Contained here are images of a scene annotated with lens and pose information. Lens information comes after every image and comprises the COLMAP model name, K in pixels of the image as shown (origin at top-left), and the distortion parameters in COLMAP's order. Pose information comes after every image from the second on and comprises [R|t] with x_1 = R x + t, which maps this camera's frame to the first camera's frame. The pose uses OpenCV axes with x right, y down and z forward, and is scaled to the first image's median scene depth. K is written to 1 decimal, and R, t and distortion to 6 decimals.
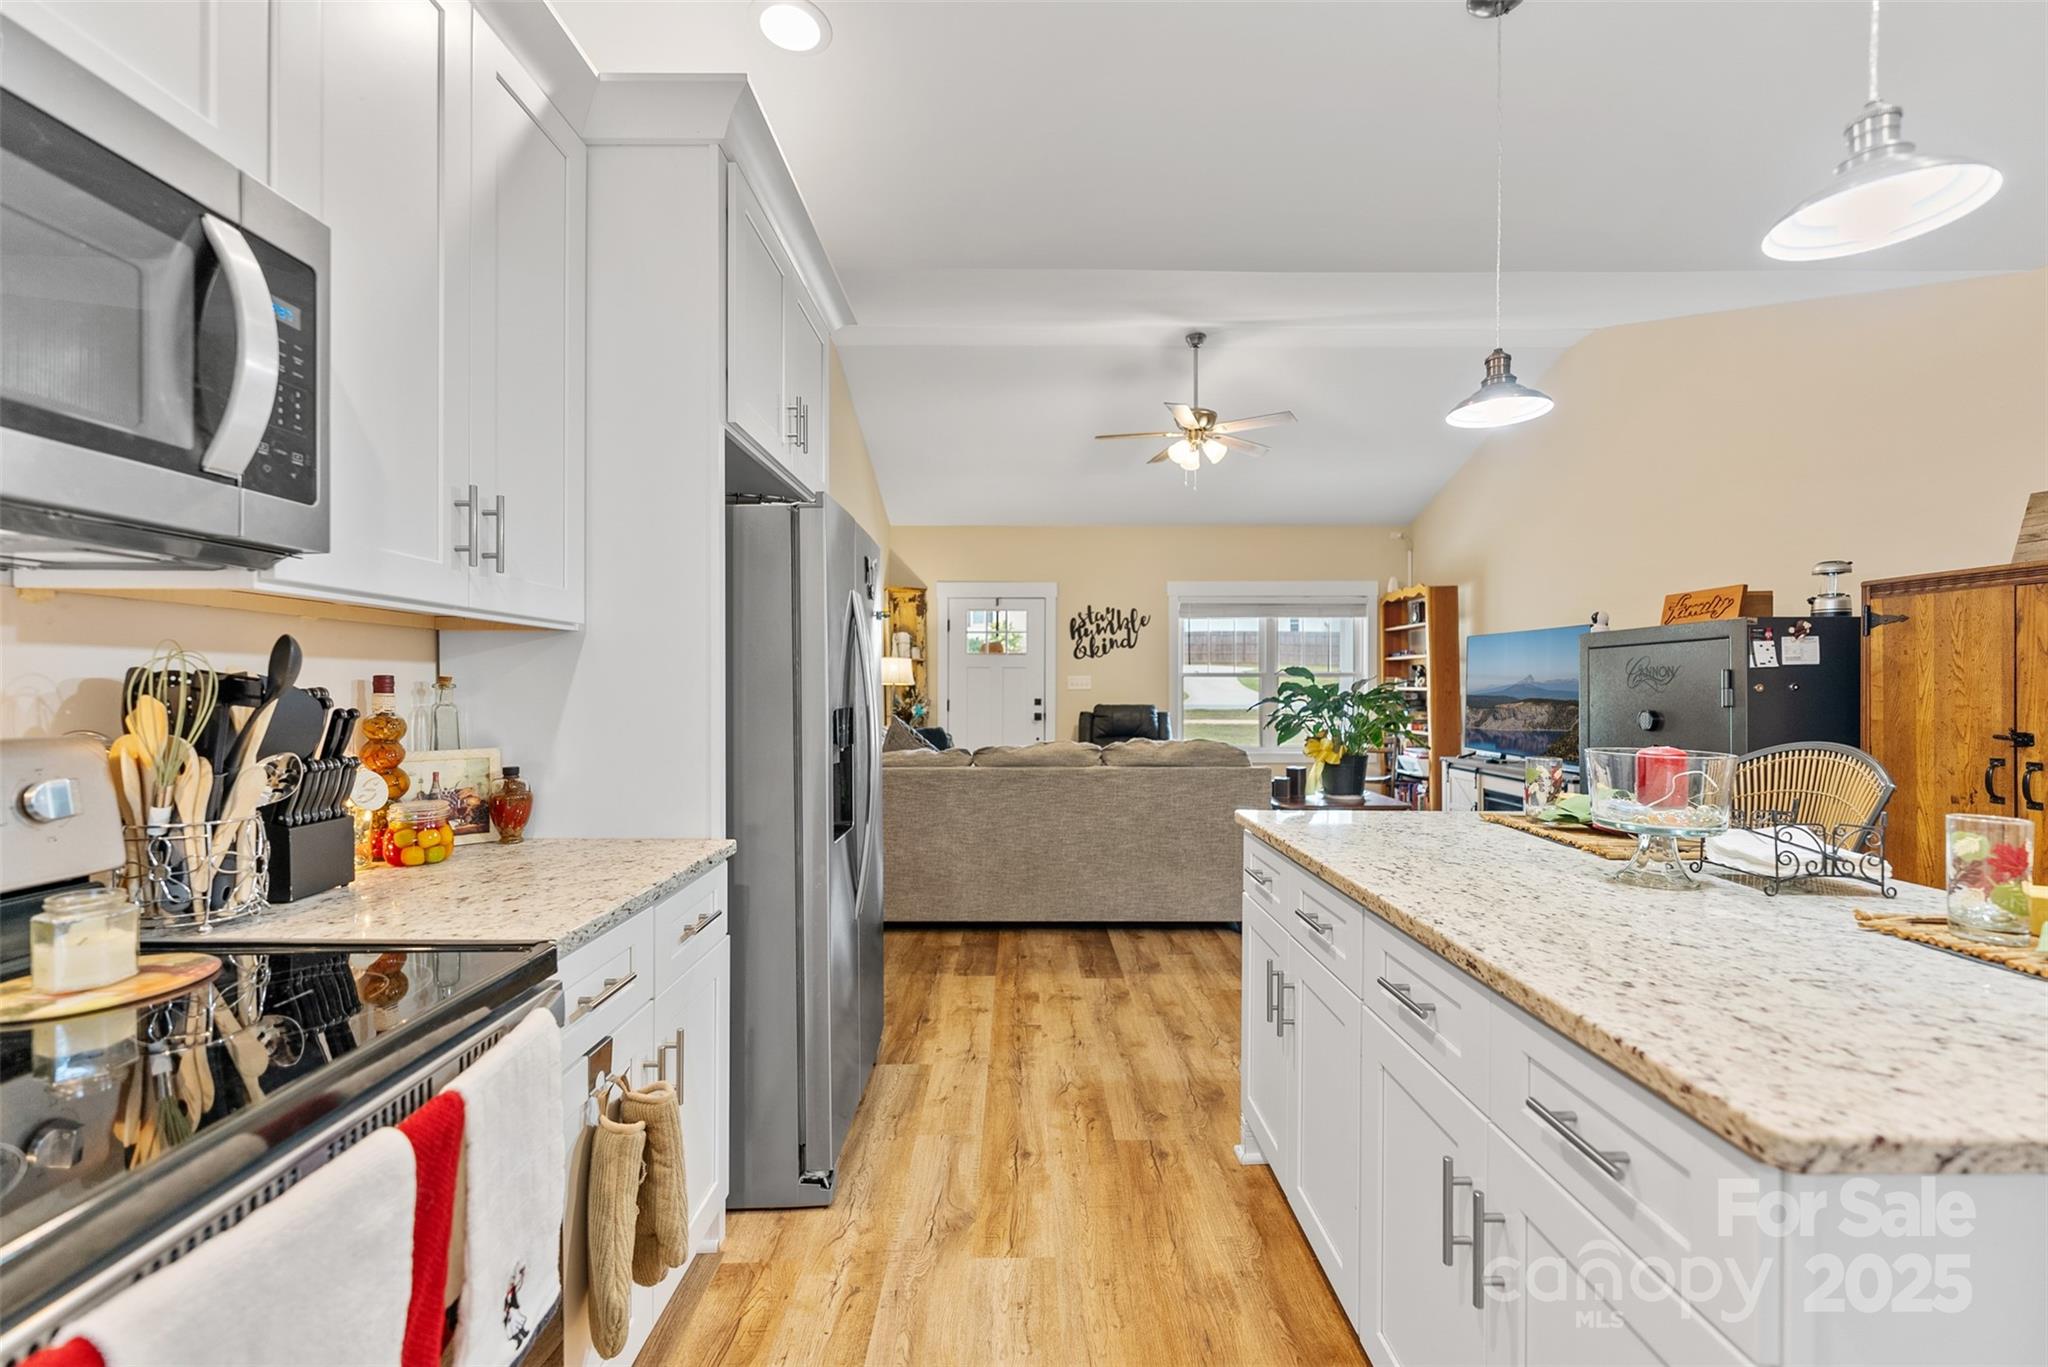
lens RADIAL K [[830.0, 0, 1028.0], [0, 830.0, 689.1], [0, 0, 1]] dist [-0.000020, -0.000031]
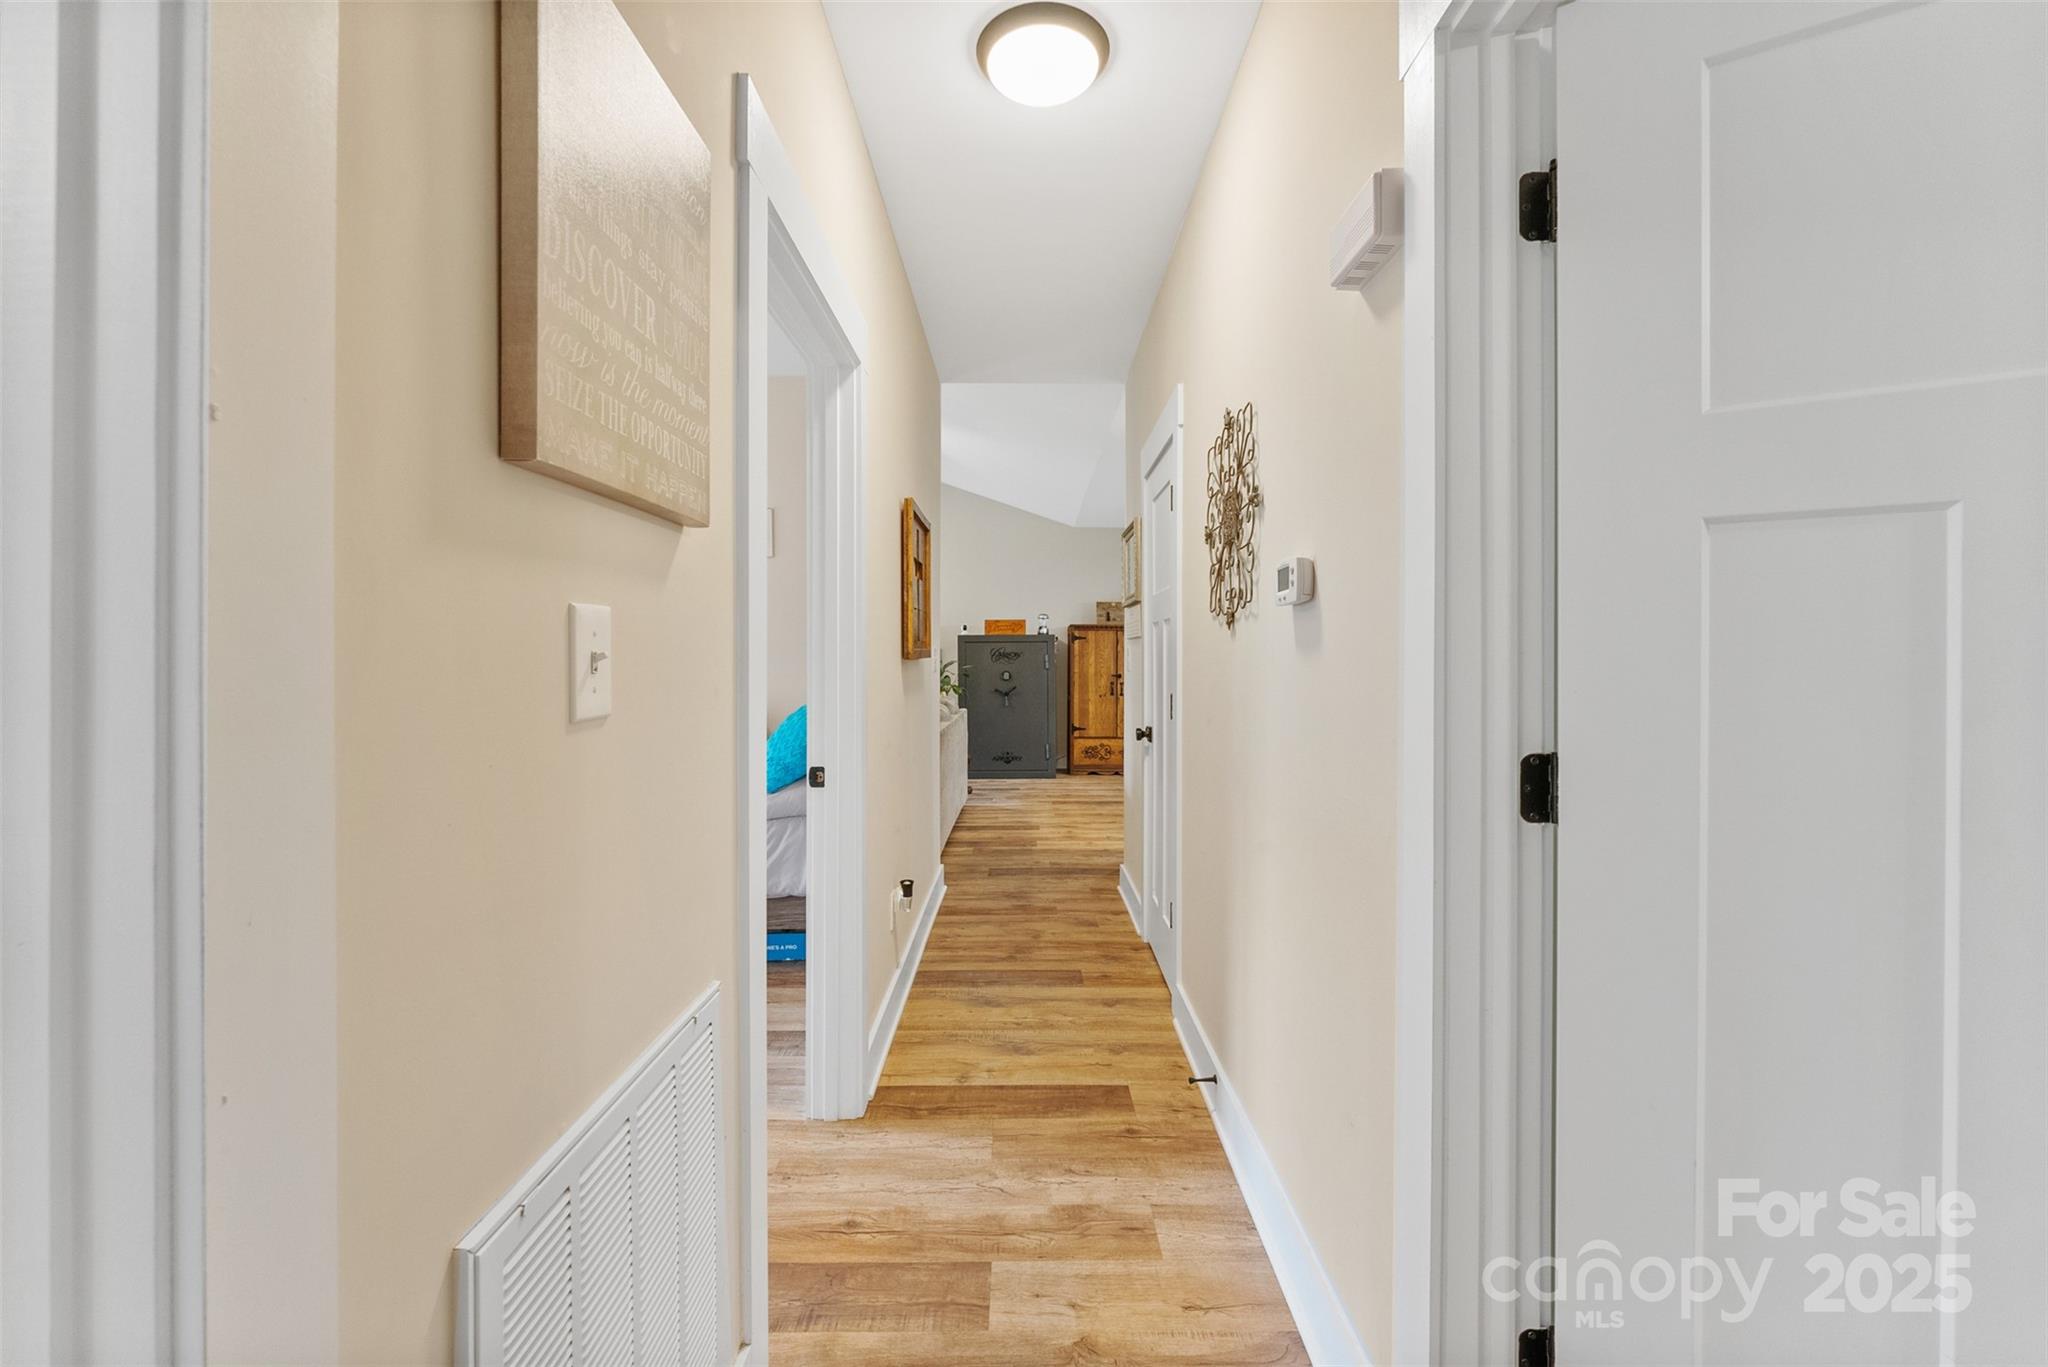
lens RADIAL K [[838.1, 0, 1022.9], [0, 838.1, 680.6], [0, 0, 1]] dist [-0.003440, 0.000345]
pose [[0.003886, -0.020490, 0.999783, -0.812496], [0.004825, 0.999779, 0.020471, 0.002168], [-0.999981, 0.004744, 0.003984, 0.493017]]
